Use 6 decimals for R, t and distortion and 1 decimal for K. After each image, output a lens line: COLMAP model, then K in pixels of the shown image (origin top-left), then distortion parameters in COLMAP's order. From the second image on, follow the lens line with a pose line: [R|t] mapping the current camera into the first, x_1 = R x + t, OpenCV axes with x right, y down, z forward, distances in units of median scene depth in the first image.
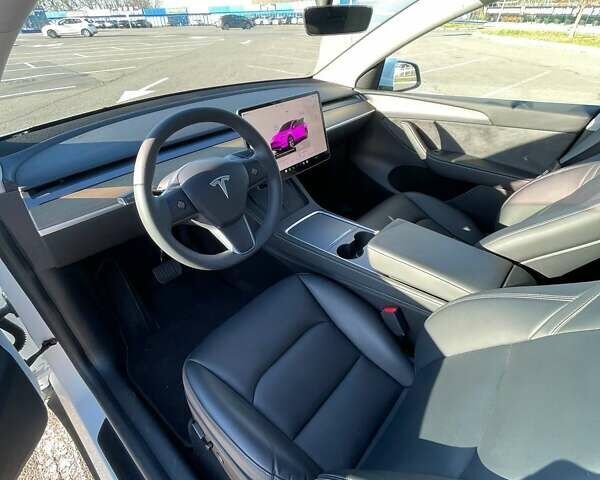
lens RADIAL K [[324.8, 0, 300.6], [0, 324.8, 232.5], [0, 0, 1]] dist [0.000973, 0.000418]
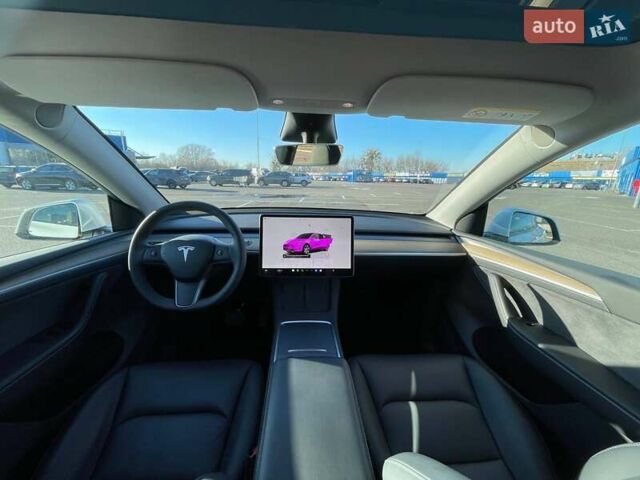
lens RADIAL K [[259.7, 0, 318.8], [0, 259.7, 236.4], [0, 0, 1]] dist [0.001874, 0.000124]
pose [[0.704897, 0.195898, -0.681722, 0.421066], [-0.425277, 0.885921, -0.185159, -0.110608], [0.567679, 0.420439, 0.707794, 0.232068]]
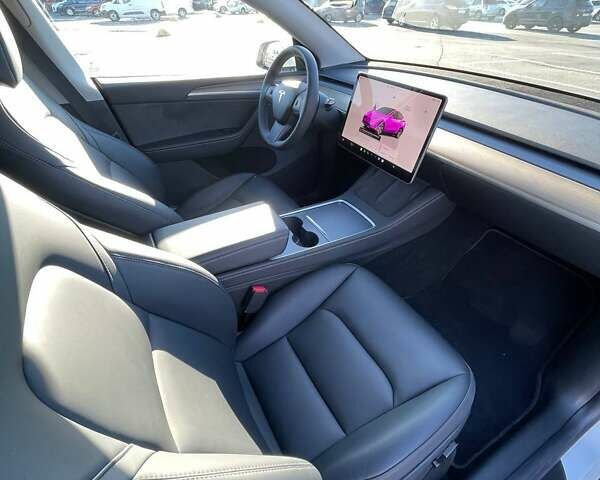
lens RADIAL K [[324.8, 0, 300.6], [0, 324.8, 232.5], [0, 0, 1]] dist [0.000973, 0.000418]
pose [[-0.340904, 0.561040, -0.754333, 0.612827], [-0.524945, 0.552046, 0.647825, -0.399713], [0.779883, 0.616830, 0.106320, 0.608798]]
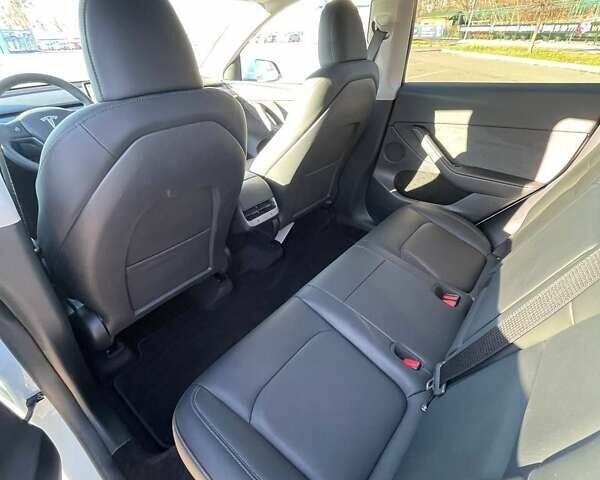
lens RADIAL K [[324.8, 0, 300.6], [0, 324.8, 232.5], [0, 0, 1]] dist [0.000973, 0.000418]
pose [[0.999584, -0.020589, 0.020222, 0.444090], [0.021447, 0.998836, -0.043207, 0.233974], [-0.019309, 0.043623, 0.998861, -0.284641]]
